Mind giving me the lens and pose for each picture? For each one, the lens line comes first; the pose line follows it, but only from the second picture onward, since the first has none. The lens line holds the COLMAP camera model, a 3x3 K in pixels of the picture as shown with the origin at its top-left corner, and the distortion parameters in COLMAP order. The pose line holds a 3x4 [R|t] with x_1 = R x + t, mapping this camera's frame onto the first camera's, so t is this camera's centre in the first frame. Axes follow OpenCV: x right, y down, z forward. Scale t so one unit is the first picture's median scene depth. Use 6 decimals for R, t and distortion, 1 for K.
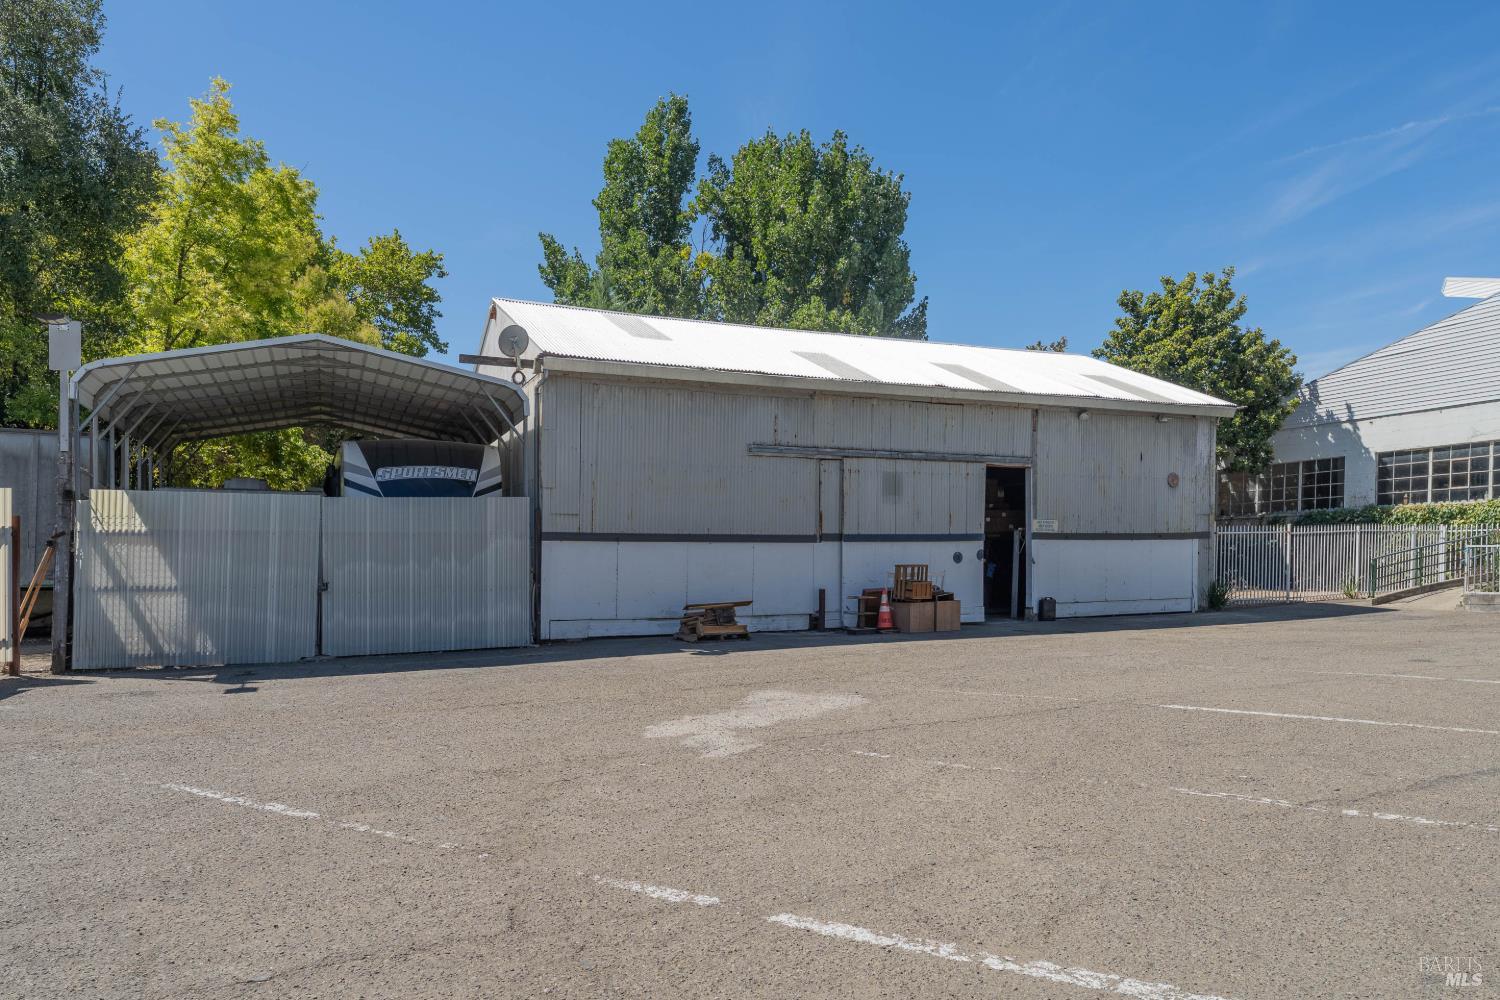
lens RADIAL K [[1029.8, 0, 743.2], [0, 1029.8, 568.0], [0, 0, 1]] dist [-0.000924, -0.000273]
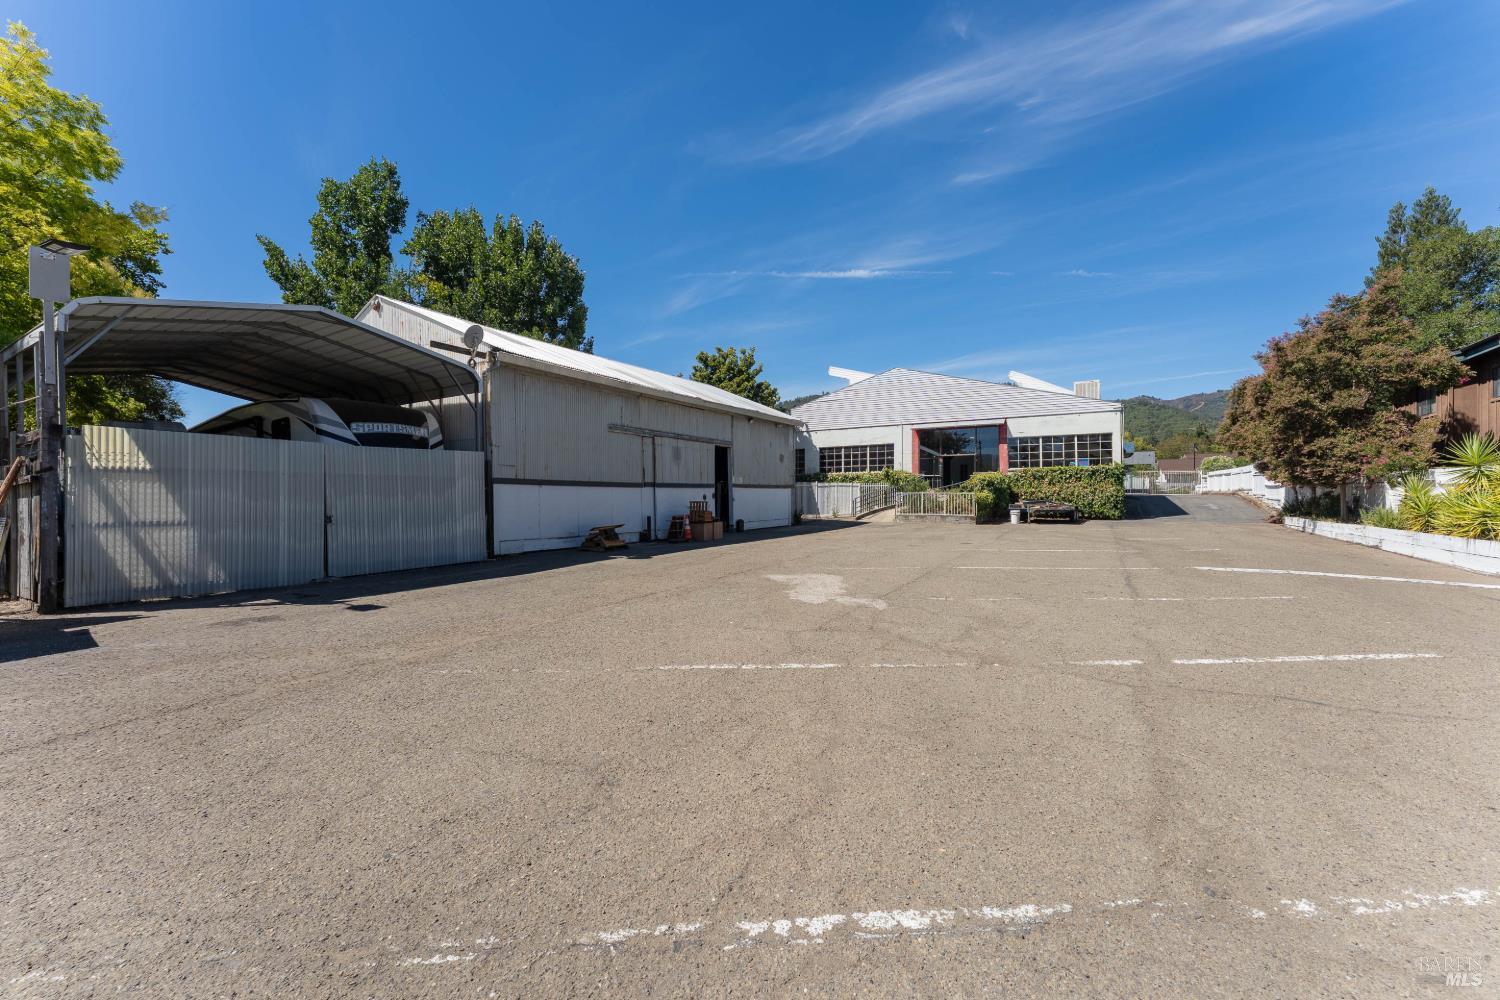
lens RADIAL K [[611.2, 0, 759.1], [0, 611.2, 508.6], [0, 0, 1]] dist [0.000638, -0.000321]
pose [[0.814214, -0.006502, 0.580529, -0.339943], [0.001699, 0.999960, 0.008817, 0.000110], [-0.580563, -0.006193, 0.814192, 0.108134]]
